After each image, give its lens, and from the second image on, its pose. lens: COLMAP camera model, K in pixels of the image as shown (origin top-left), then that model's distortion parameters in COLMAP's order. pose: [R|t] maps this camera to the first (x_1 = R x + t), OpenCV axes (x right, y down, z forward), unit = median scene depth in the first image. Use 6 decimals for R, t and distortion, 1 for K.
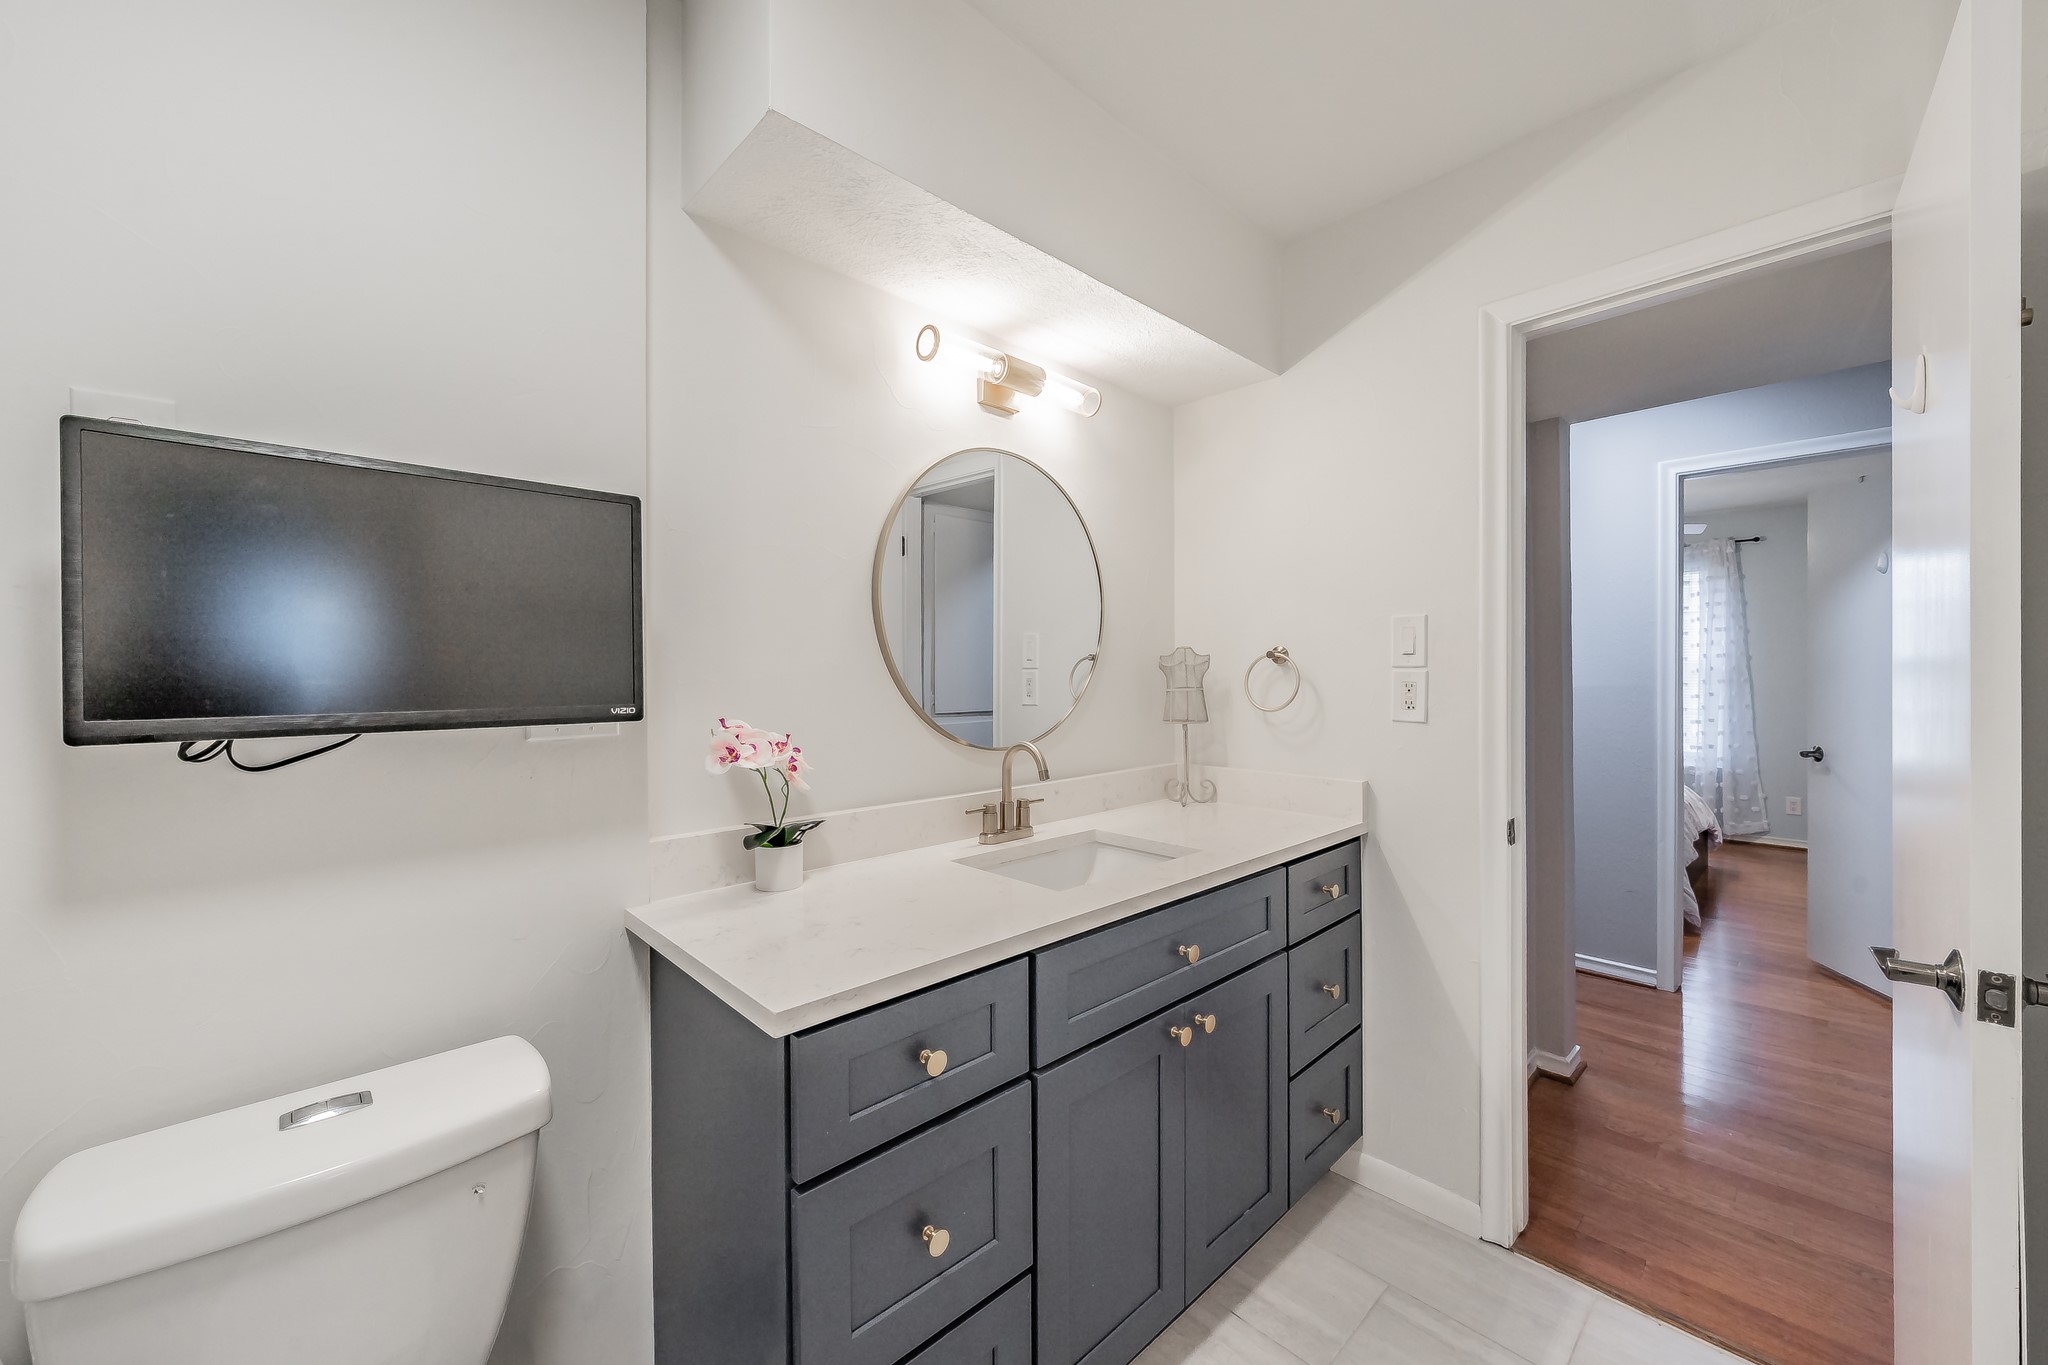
lens RADIAL K [[787.4, 0, 1035.5], [0, 787.4, 676.2], [0, 0, 1]] dist [0.003135, -0.000169]
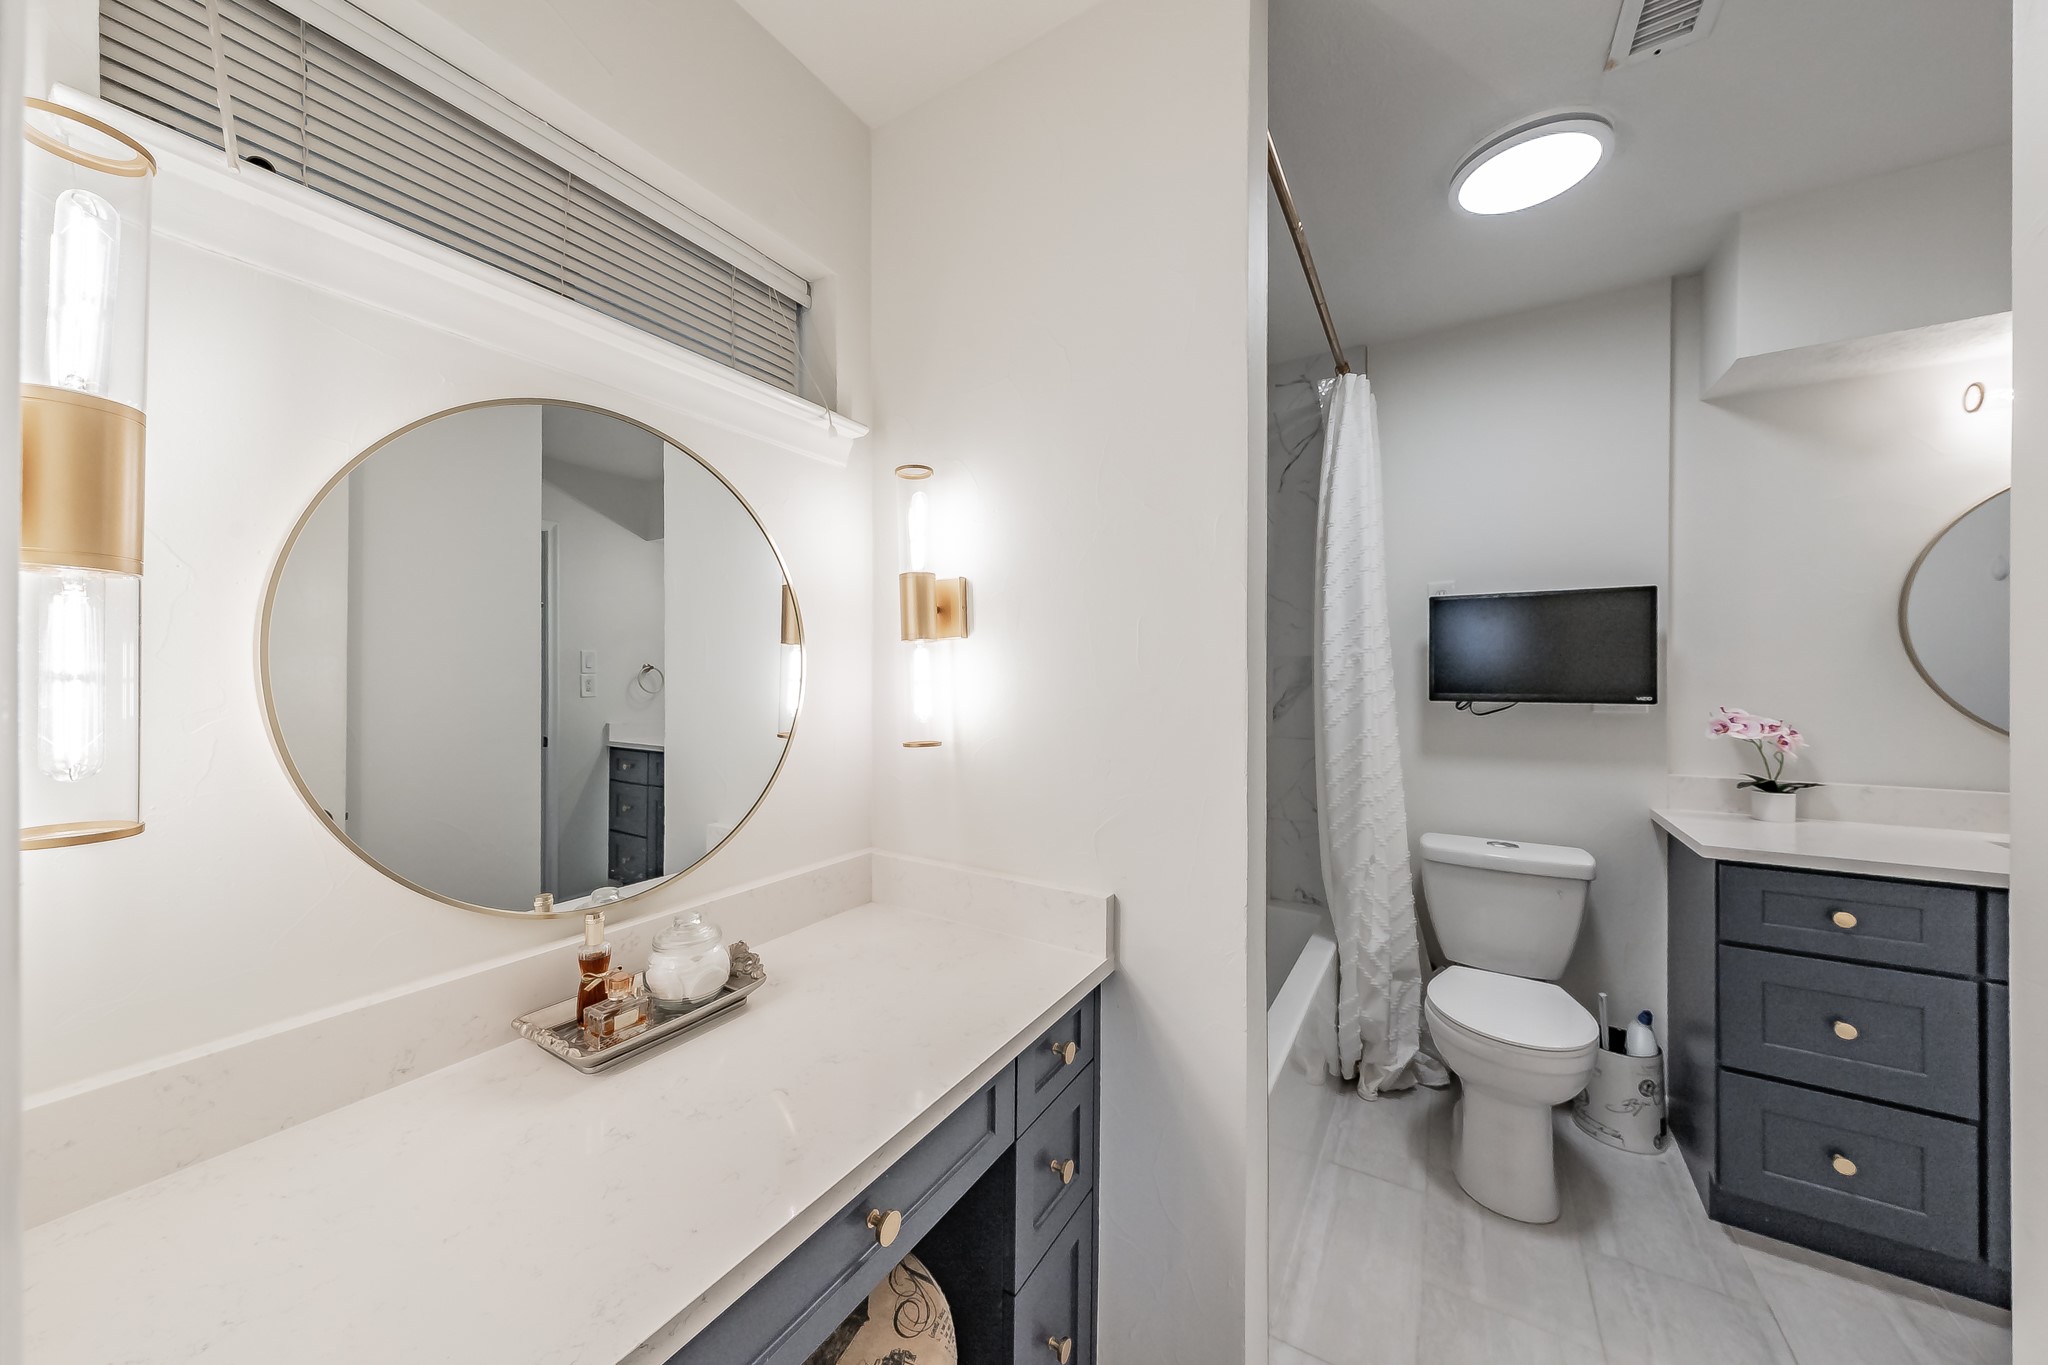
lens RADIAL K [[705.3, 0, 1012.3], [0, 705.3, 670.6], [0, 0, 1]] dist [0.002551, 0.000258]
pose [[0.248569, 0.005938, -0.968596, 0.691916], [-0.005889, 0.999972, 0.004619, -0.021274], [0.968596, 0.004556, 0.248597, -0.836040]]
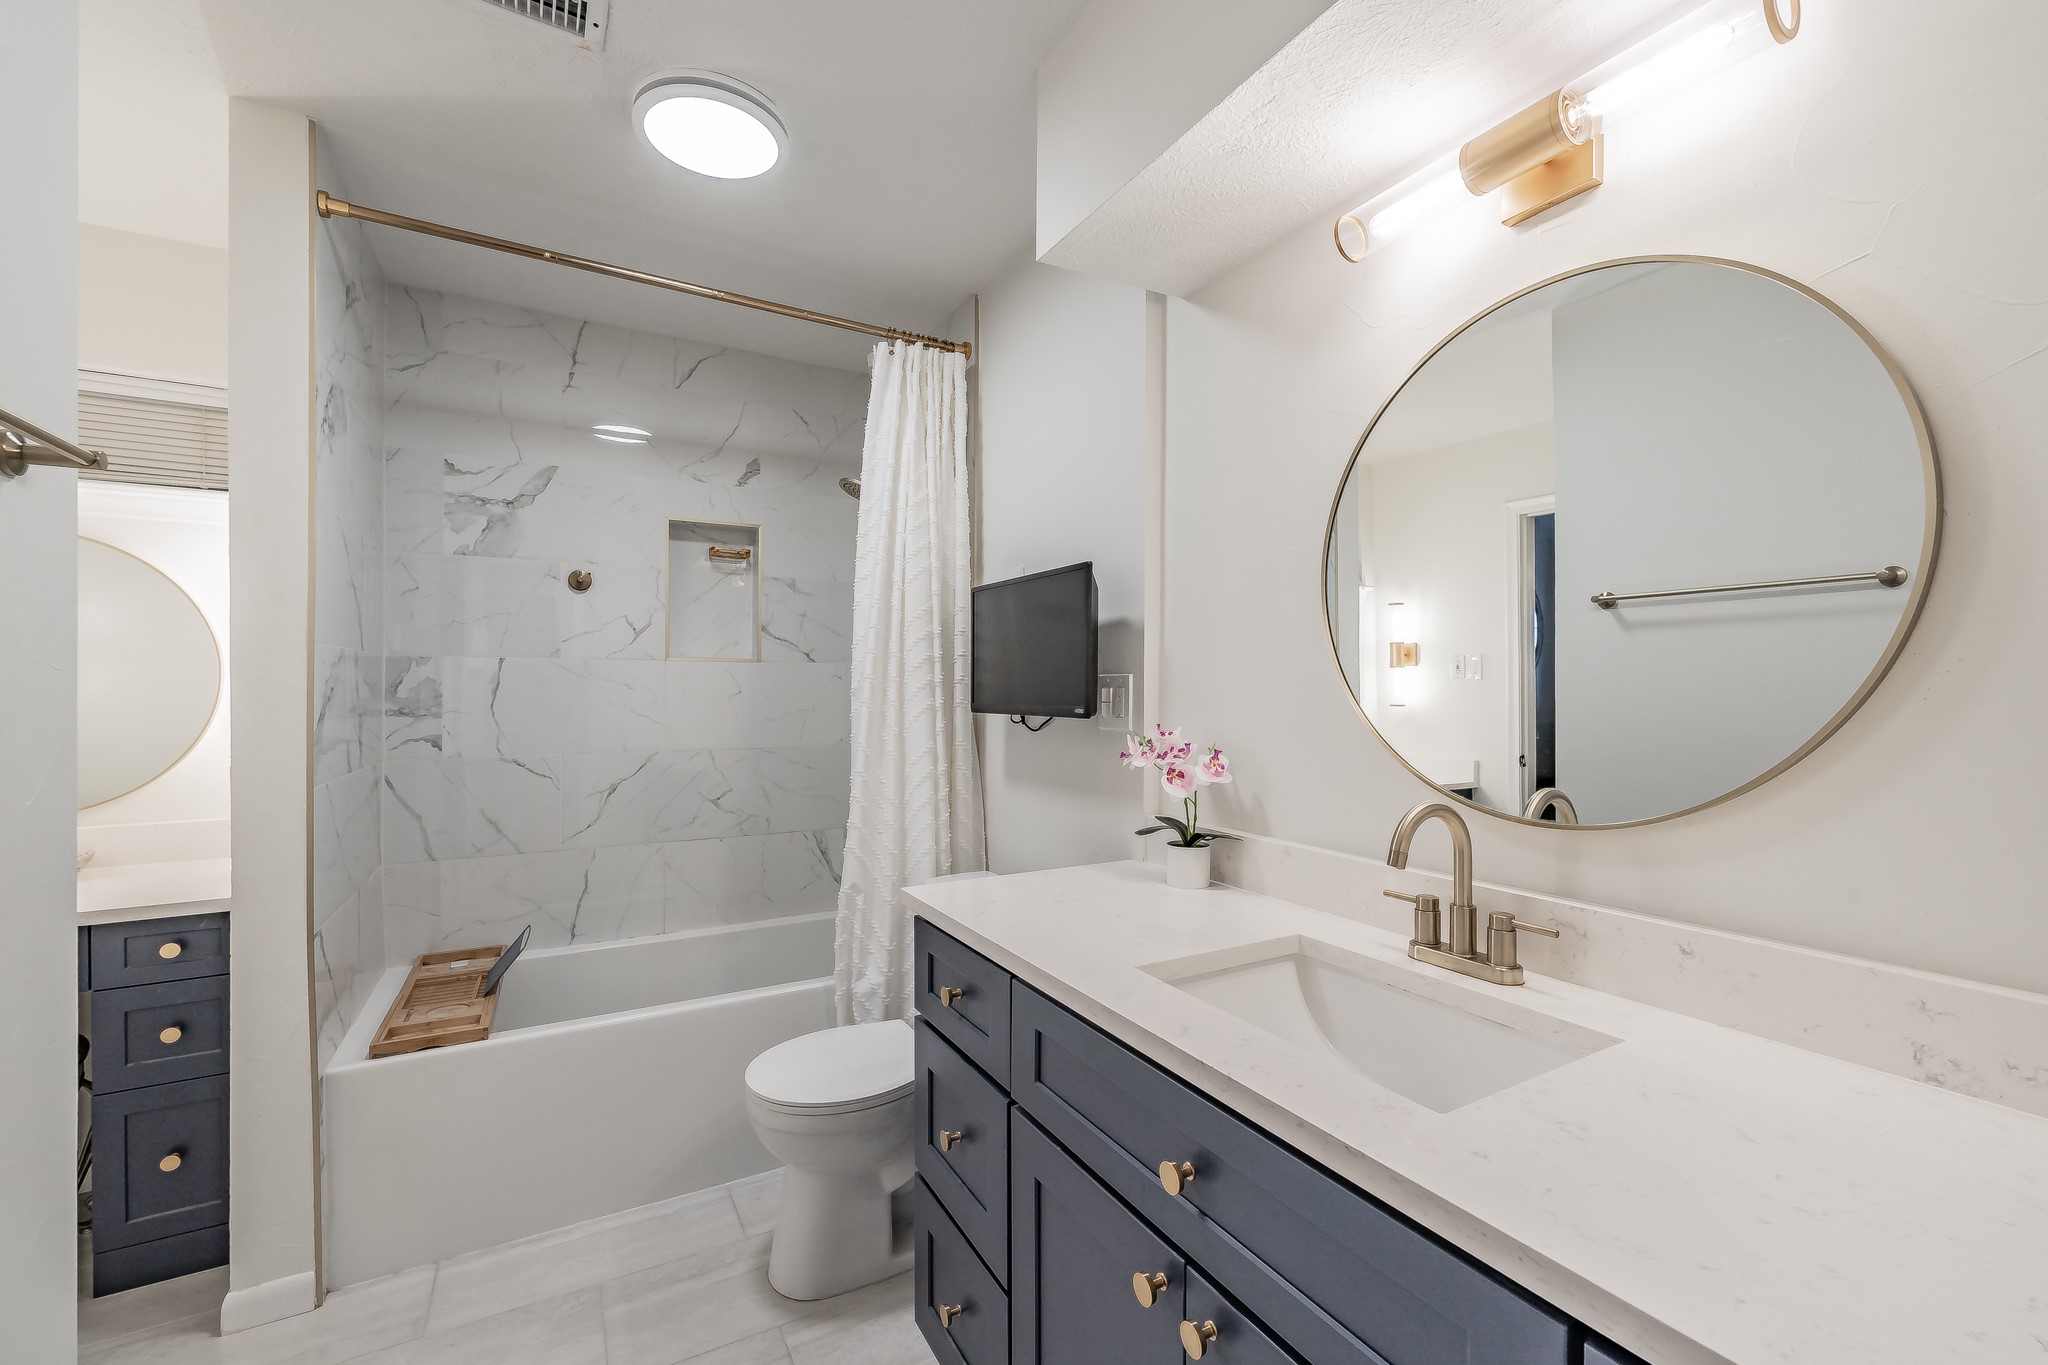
lens RADIAL K [[825.5, 0, 1024.3], [0, 825.5, 681.0], [0, 0, 1]] dist [0.000232, 0.000023]
pose [[-0.236207, 0.000967, -0.971702, 0.898687], [-0.002052, 0.999997, 0.001494, -0.012563], [0.971701, 0.002347, -0.236204, 1.146353]]
